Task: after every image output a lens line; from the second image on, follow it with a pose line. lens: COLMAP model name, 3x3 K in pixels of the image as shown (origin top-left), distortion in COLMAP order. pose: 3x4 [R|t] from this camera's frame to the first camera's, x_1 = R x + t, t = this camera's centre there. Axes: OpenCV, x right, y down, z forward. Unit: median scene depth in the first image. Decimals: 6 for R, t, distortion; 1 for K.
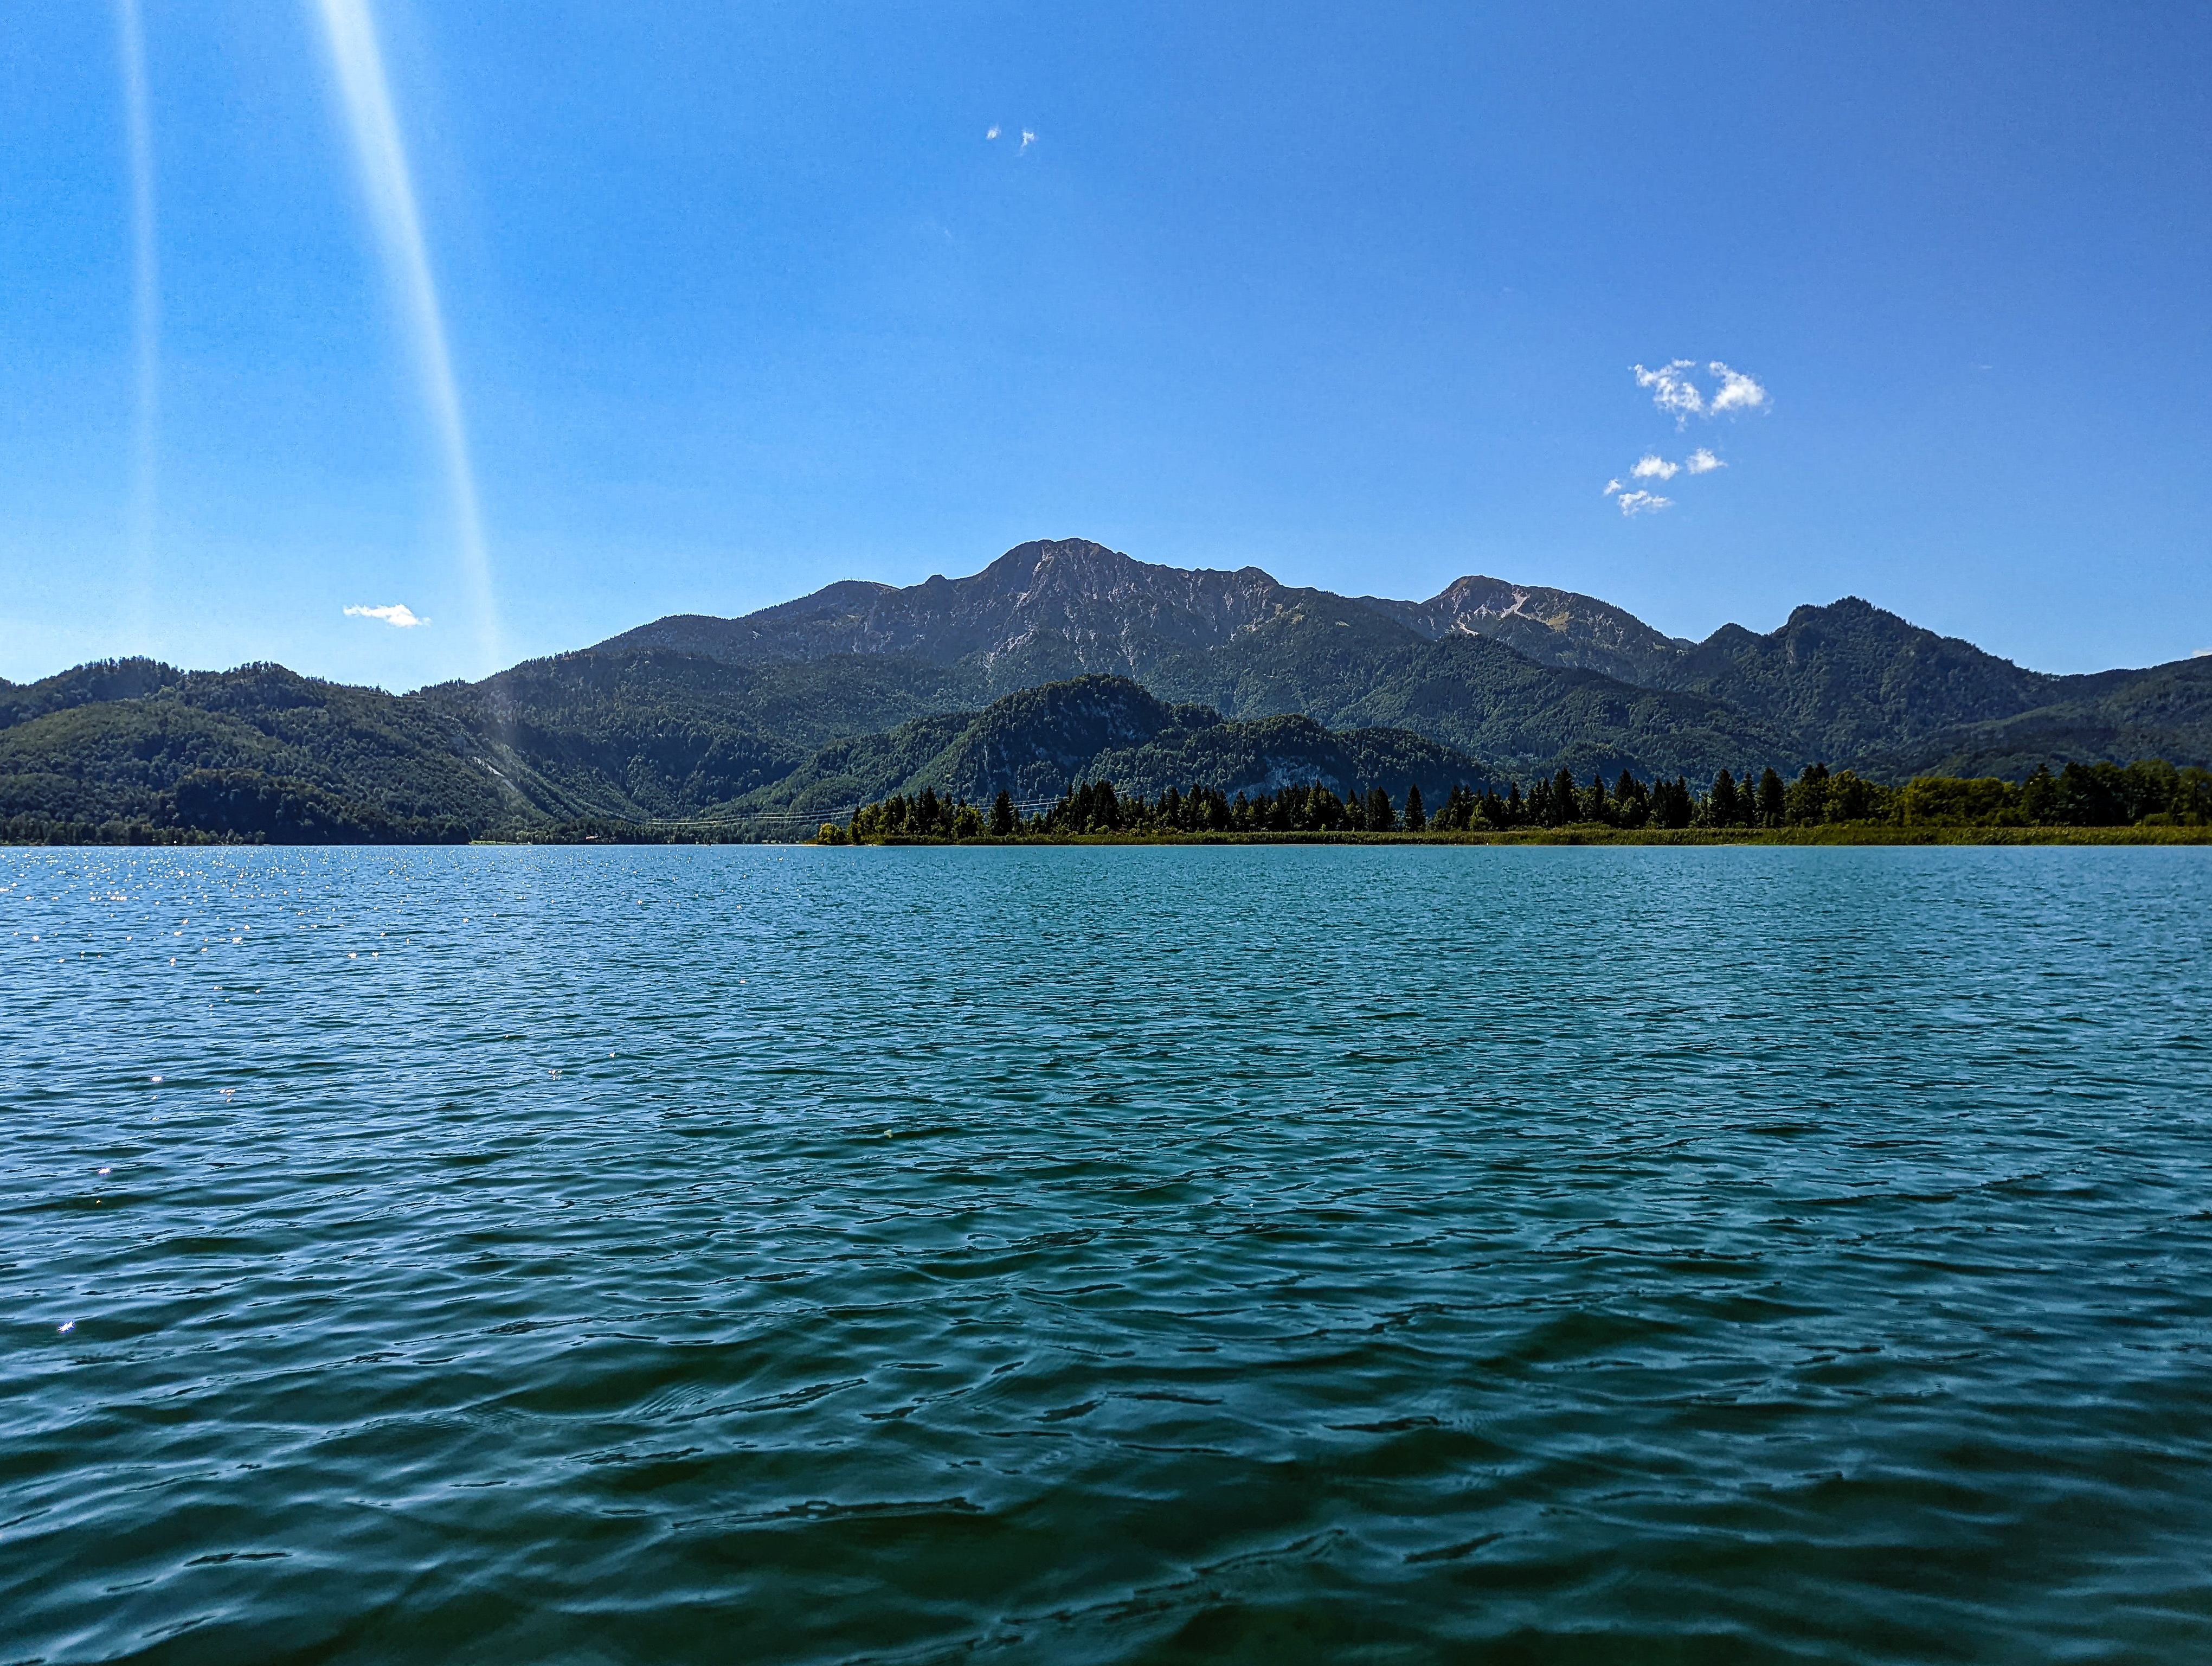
lens RADIAL K [[1589.5, 0, 1112.4], [0, 1589.5, 822.8], [0, 0, 1]] dist [0.074935, -0.072695]
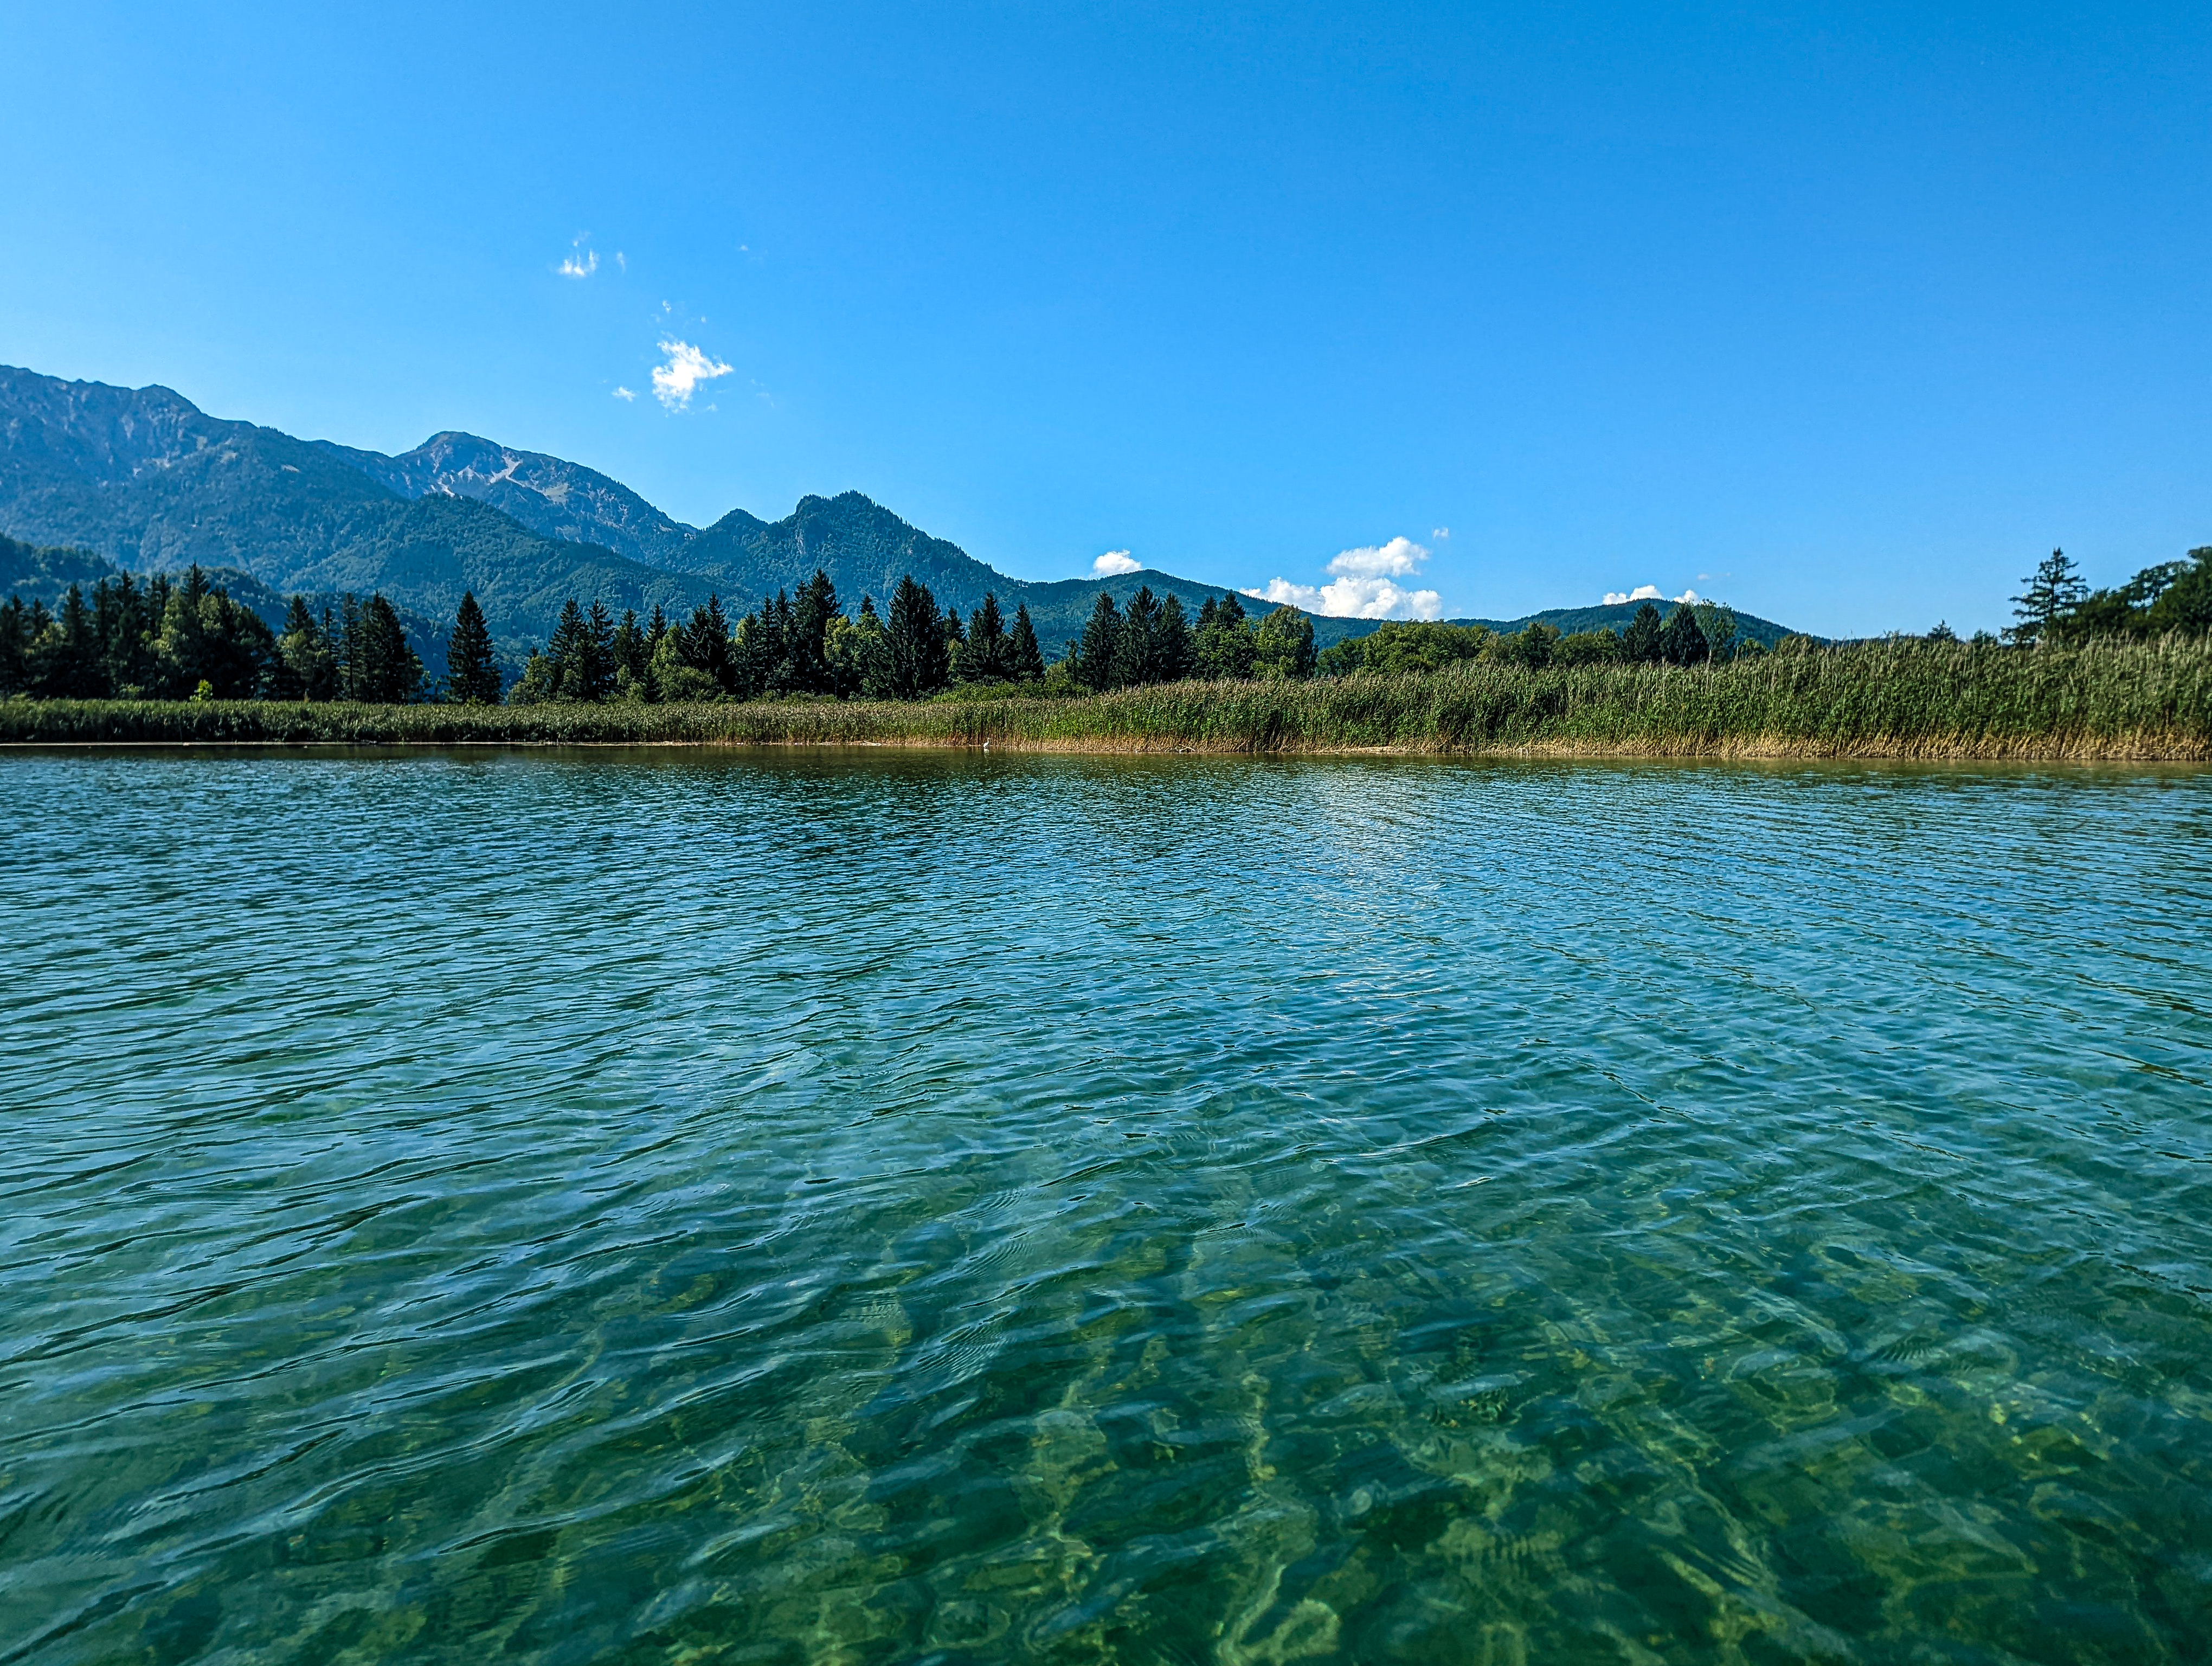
lens RADIAL K [[1589.5, 0, 1075.8], [0, 1589.5, 827.4], [0, 0, 1]] dist [0.074935, -0.072695]
pose [[0.830372, -0.032347, 0.556270, 0.012147], [-0.006457, 0.997688, 0.067653, 0.000529], [-0.557172, -0.059769, 0.828243, 0.079526]]
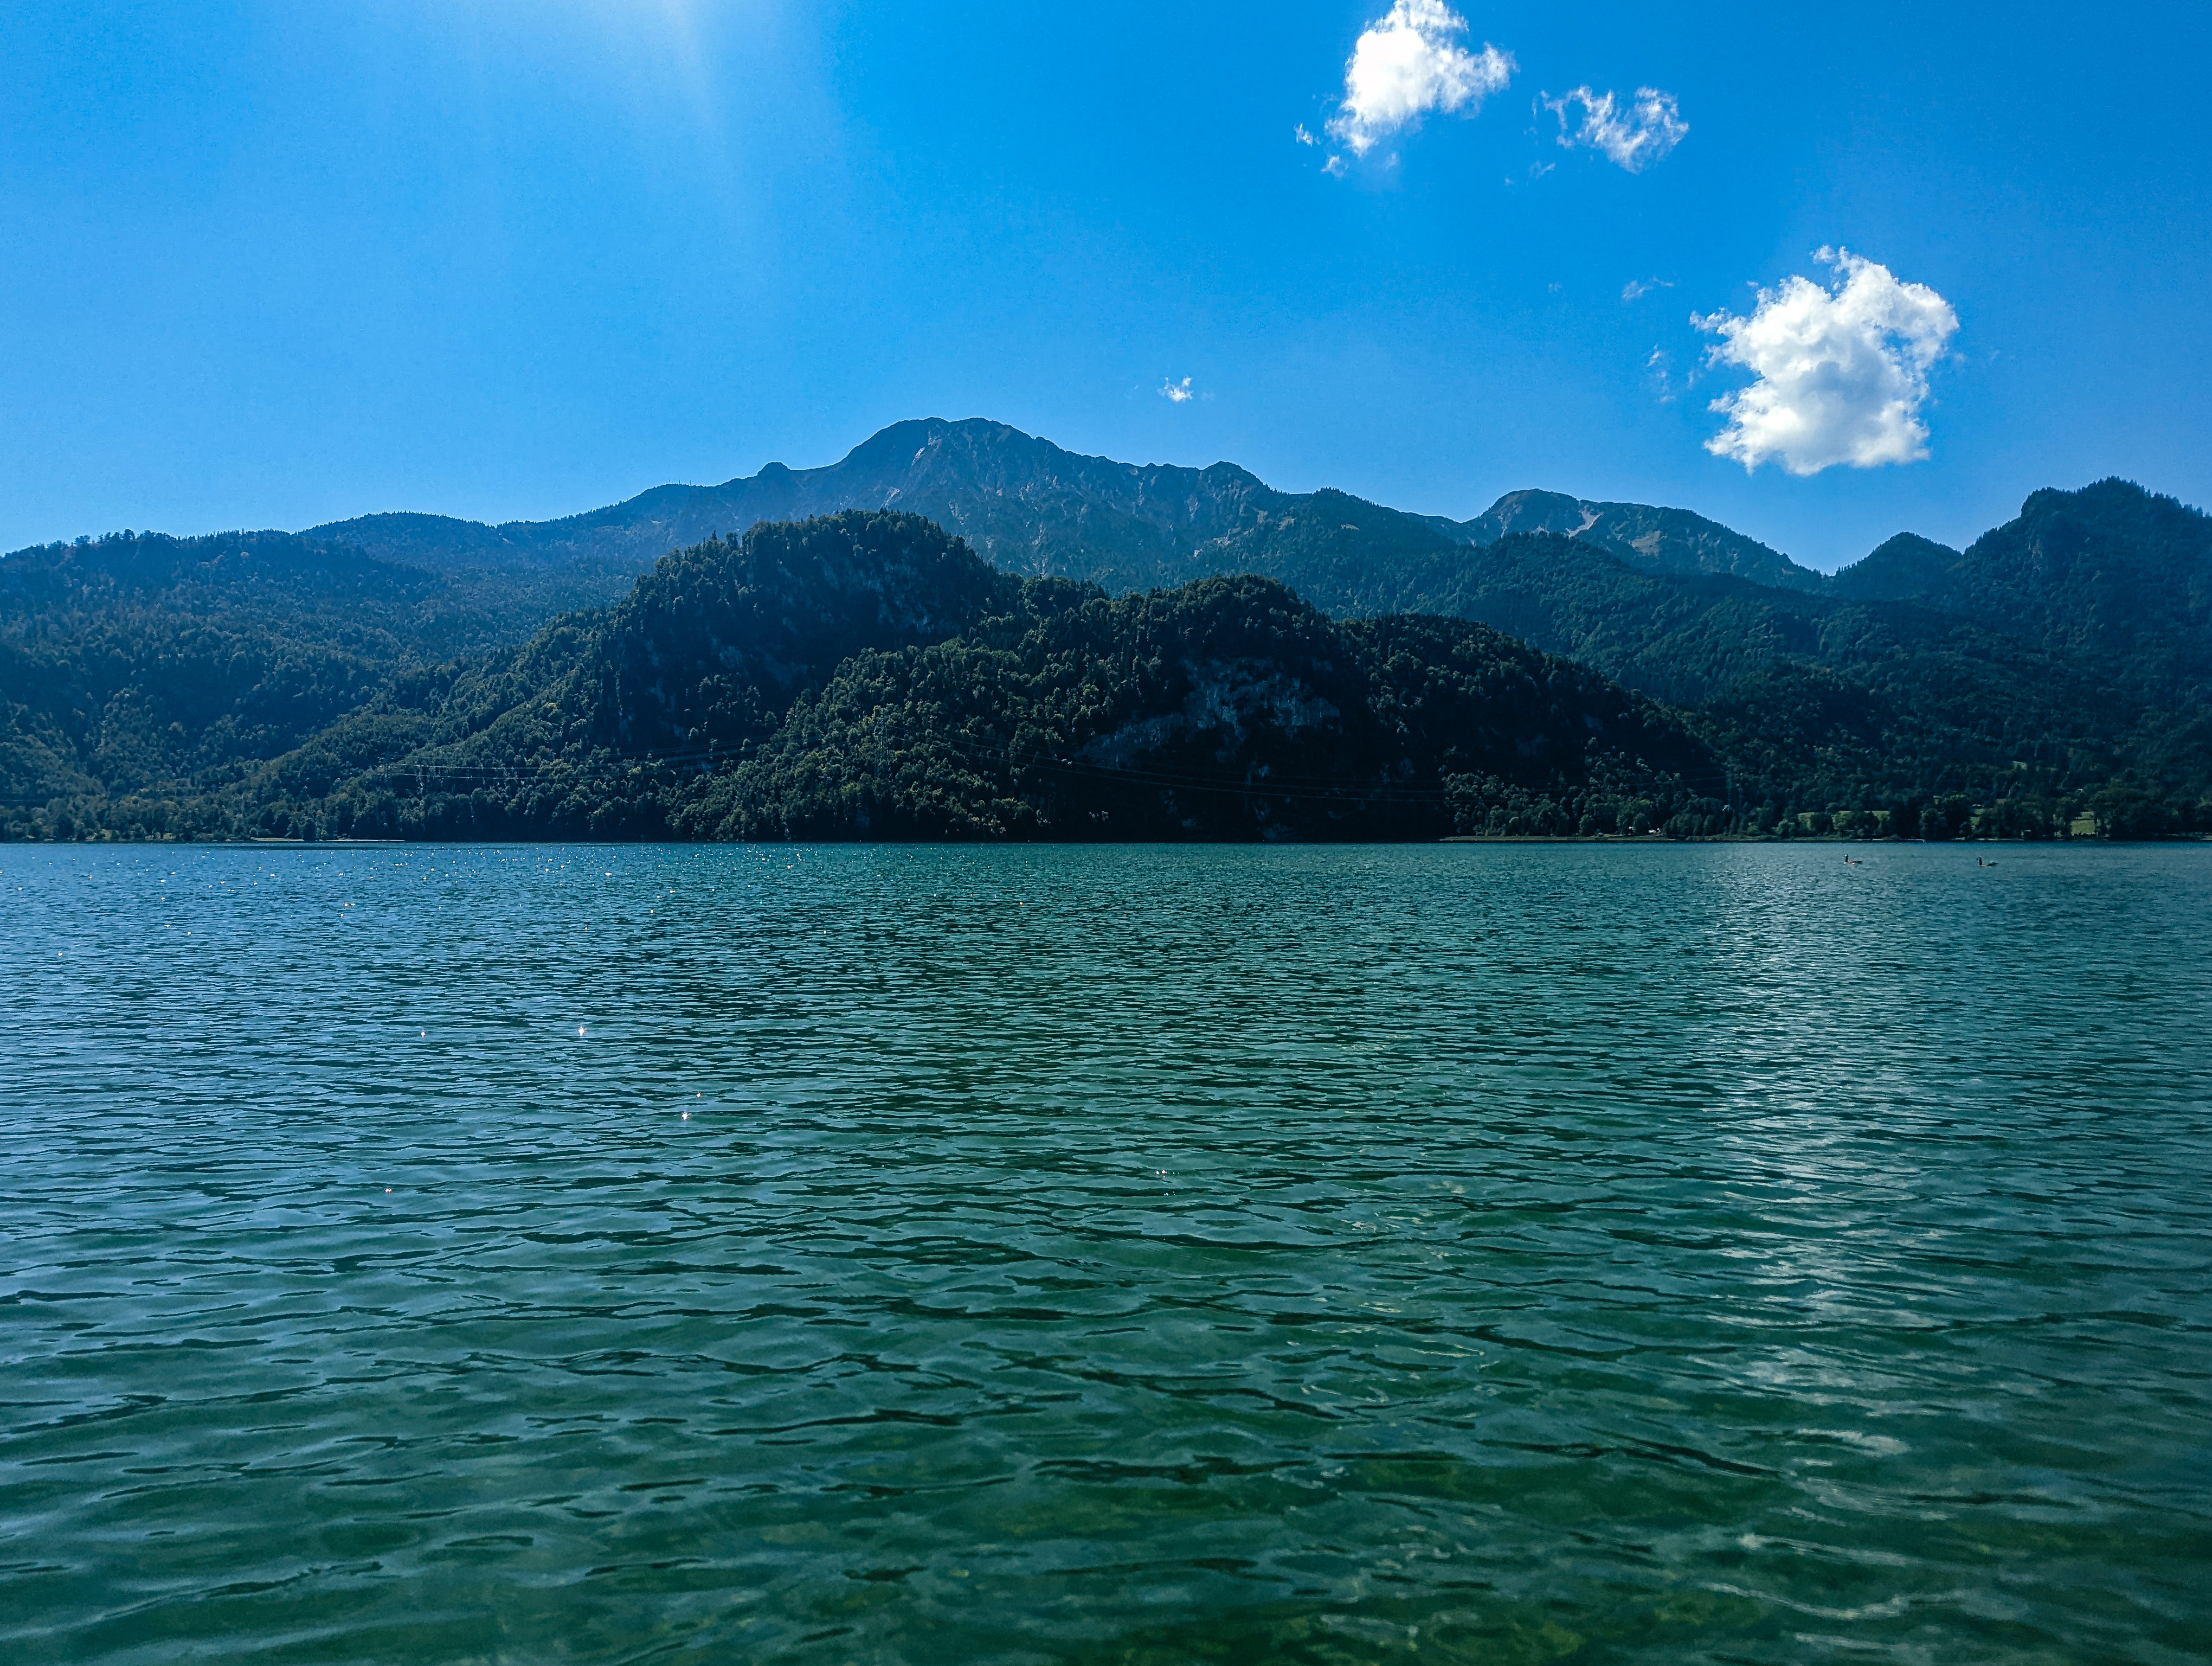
lens RADIAL K [[1589.5, 0, 1125.6], [0, 1589.5, 812.7], [0, 0, 1]] dist [0.074935, -0.072695]
pose [[0.999999, 0.001090, 0.001183, 0.046368], [-0.001079, 0.999958, -0.009071, 0.005236], [-0.001192, 0.009070, 0.999958, 0.312792]]
